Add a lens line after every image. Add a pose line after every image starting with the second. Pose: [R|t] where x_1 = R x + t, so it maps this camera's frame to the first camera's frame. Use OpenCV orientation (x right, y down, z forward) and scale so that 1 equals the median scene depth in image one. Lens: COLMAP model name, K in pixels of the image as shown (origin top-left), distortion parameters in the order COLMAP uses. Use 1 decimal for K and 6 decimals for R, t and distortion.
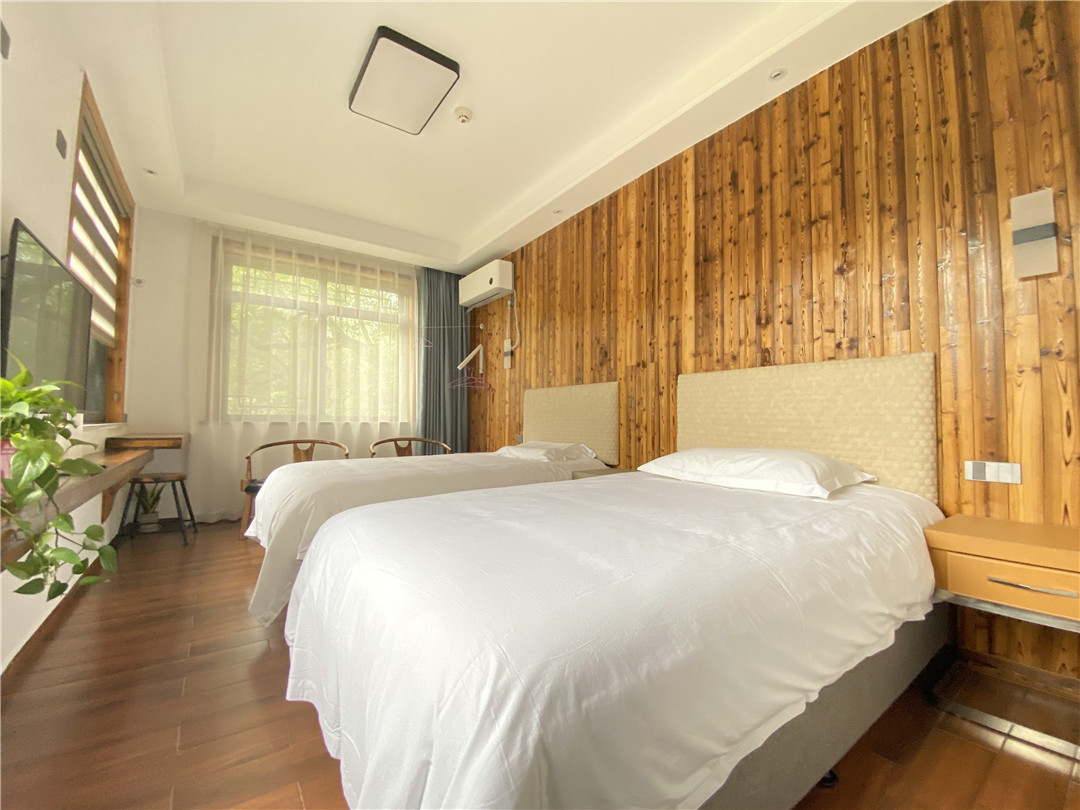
lens RADIAL K [[444.2, 0, 542.8], [0, 444.2, 404.3], [0, 0, 1]] dist [0.003536, -0.014124]
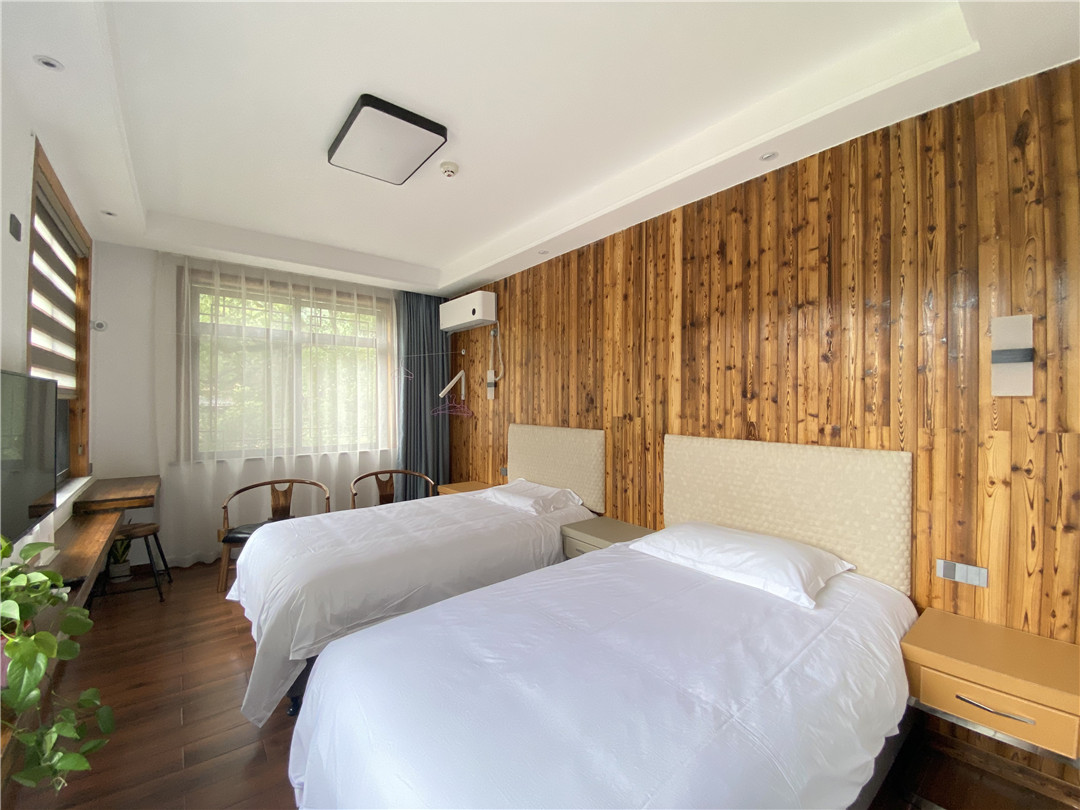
lens RADIAL K [[444.2, 0, 543.6], [0, 444.2, 404.0], [0, 0, 1]] dist [0.003536, -0.014124]
pose [[0.998289, -0.003488, 0.058365, -0.036746], [0.001368, 0.999339, 0.036319, -0.202976], [-0.058454, -0.036177, 0.997634, 0.004683]]
